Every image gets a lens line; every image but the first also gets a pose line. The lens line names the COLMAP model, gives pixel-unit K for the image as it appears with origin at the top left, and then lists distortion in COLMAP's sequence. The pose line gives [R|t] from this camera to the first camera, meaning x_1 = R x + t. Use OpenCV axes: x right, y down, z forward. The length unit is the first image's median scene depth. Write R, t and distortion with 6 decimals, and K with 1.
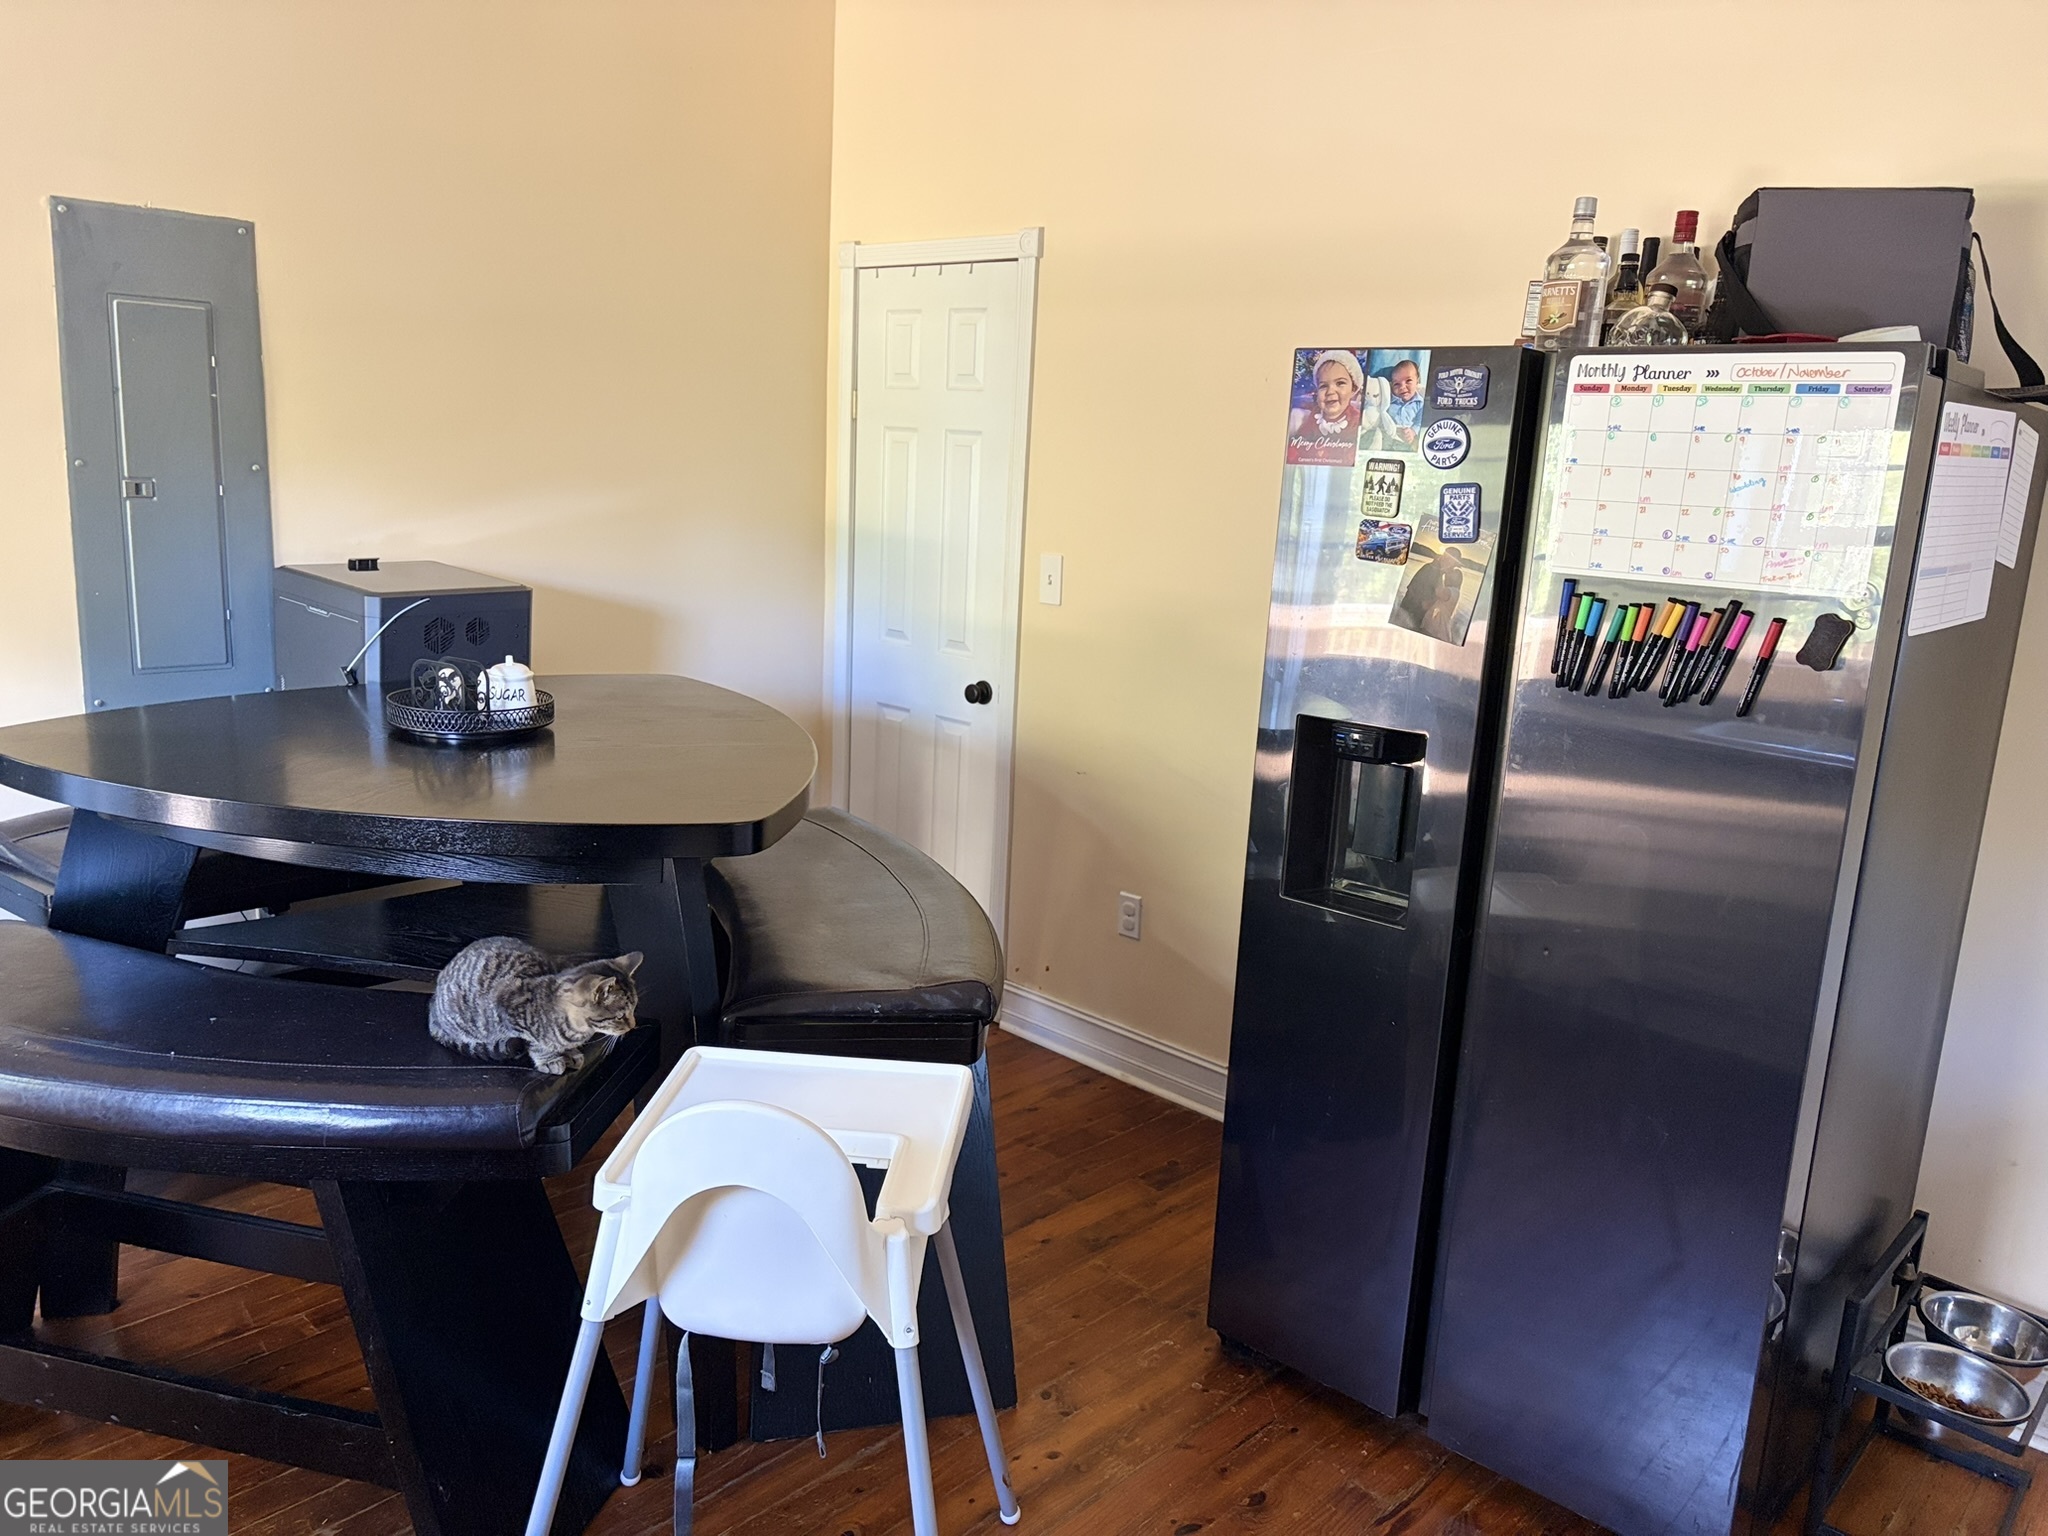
lens RADIAL K [[1555.9, 0, 1044.0], [0, 1555.9, 773.1], [0, 0, 1]] dist [0.005853, -0.006710]
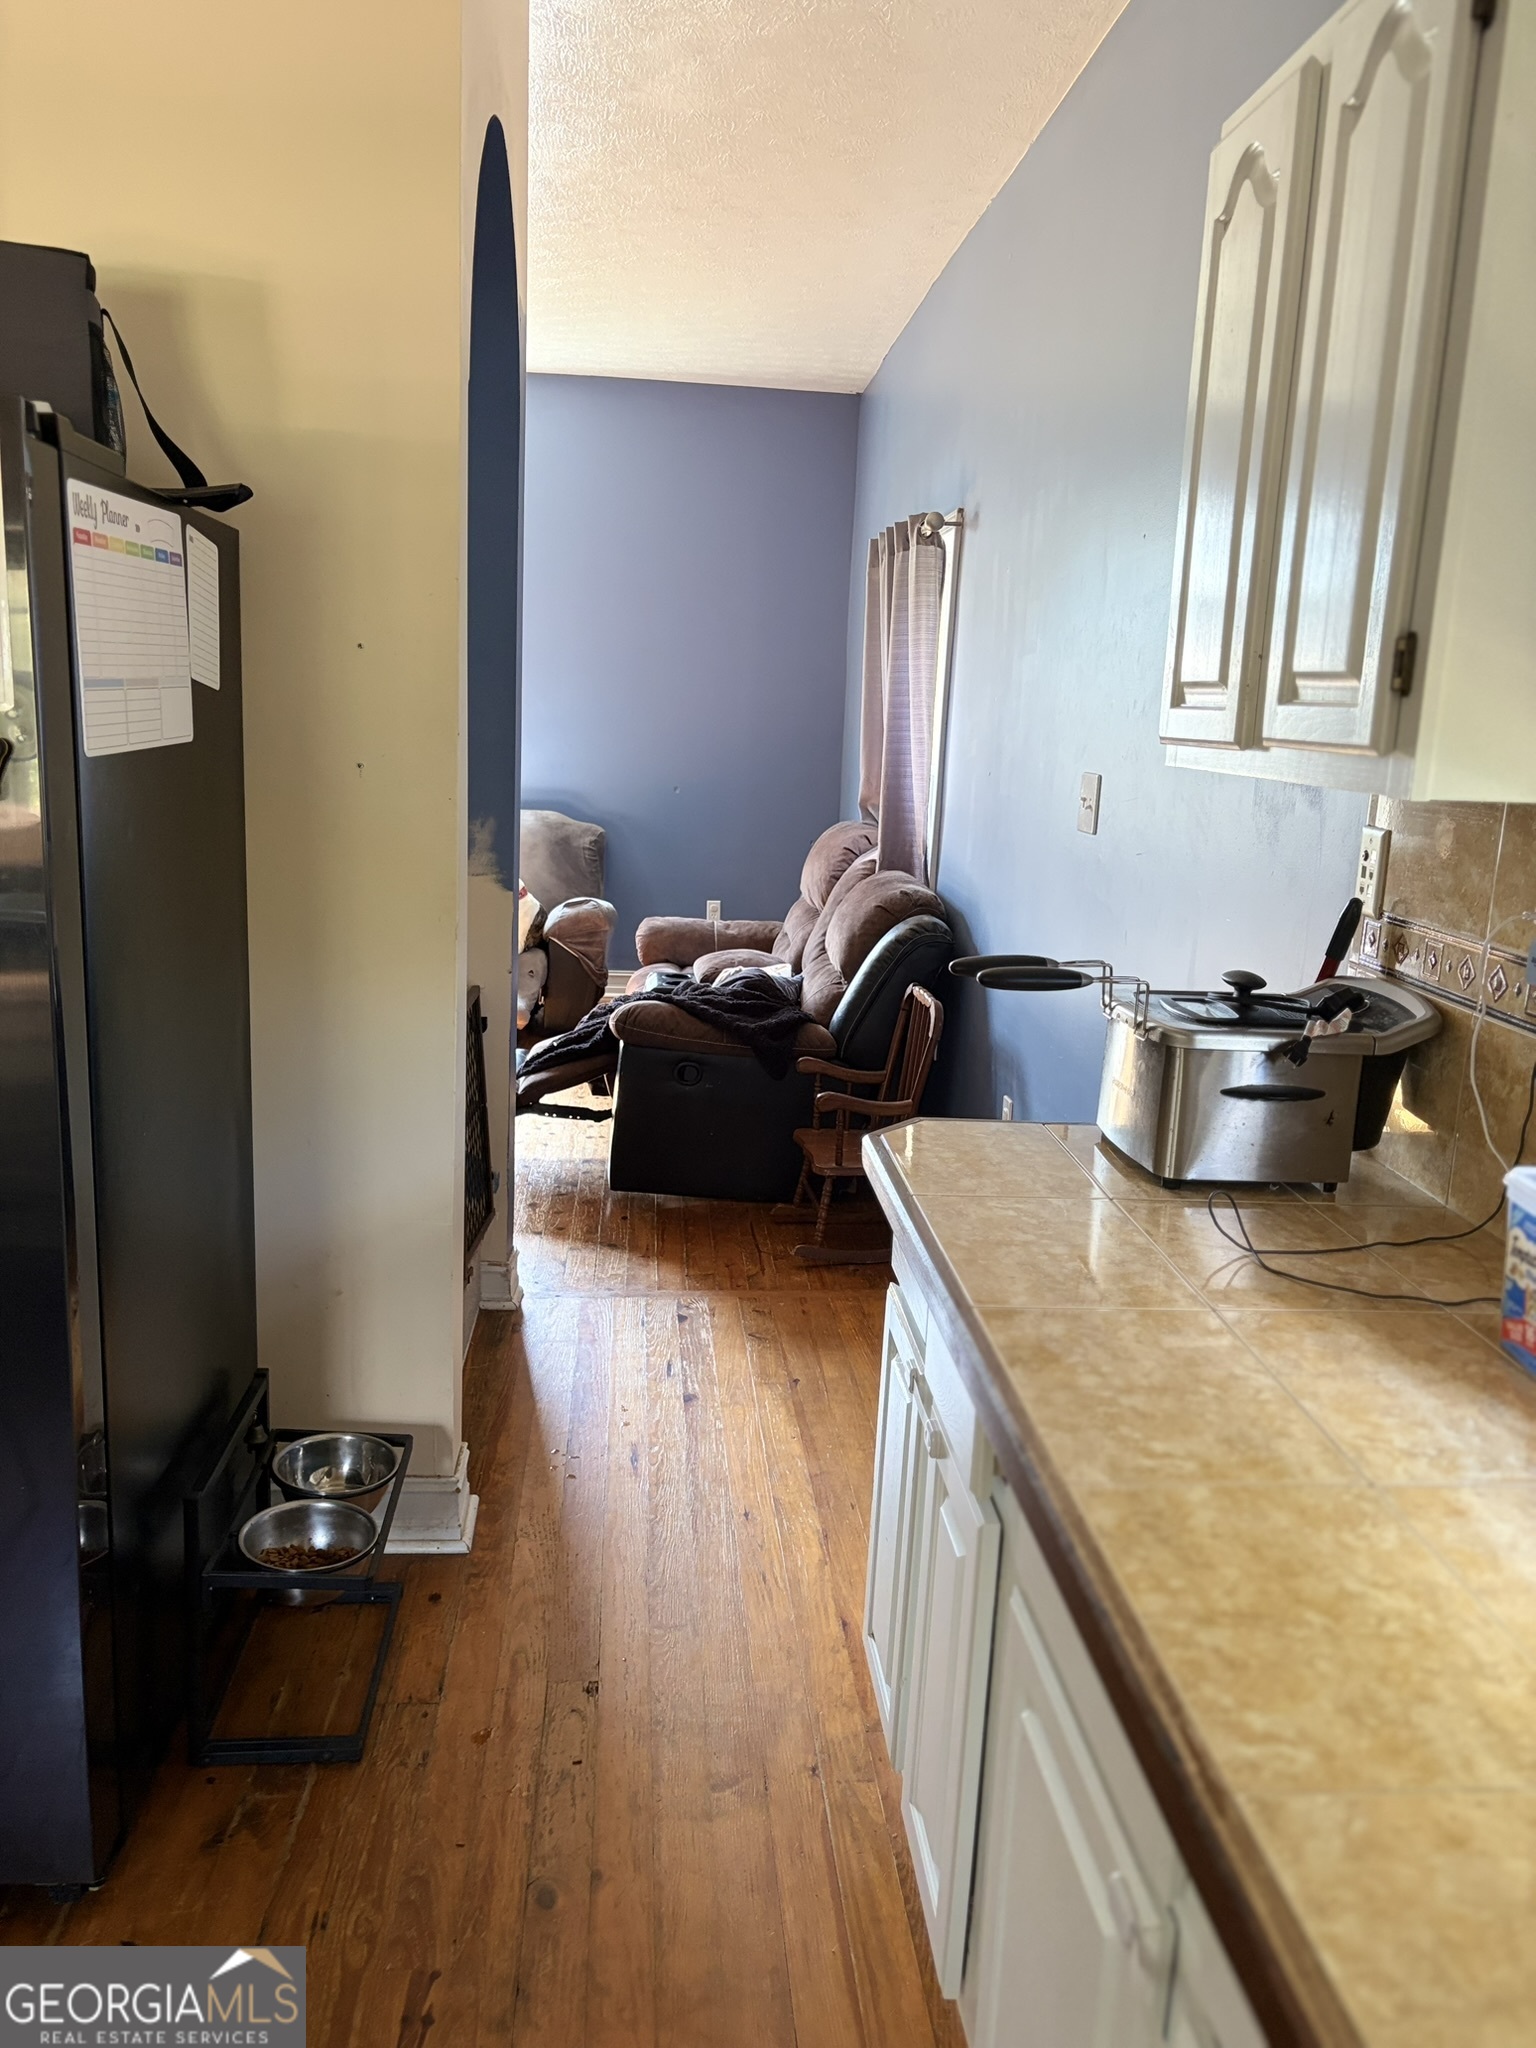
lens RADIAL K [[1555.9, 0, 768.0], [0, 1555.9, 1024.0], [0, 0, 1]] dist [0.005853, -0.006710]
pose [[0.686710, -0.172589, 0.706146, 0.153686], [0.143781, 0.984464, 0.100789, 0.022313], [-0.712570, 0.032318, 0.700856, 0.109125]]
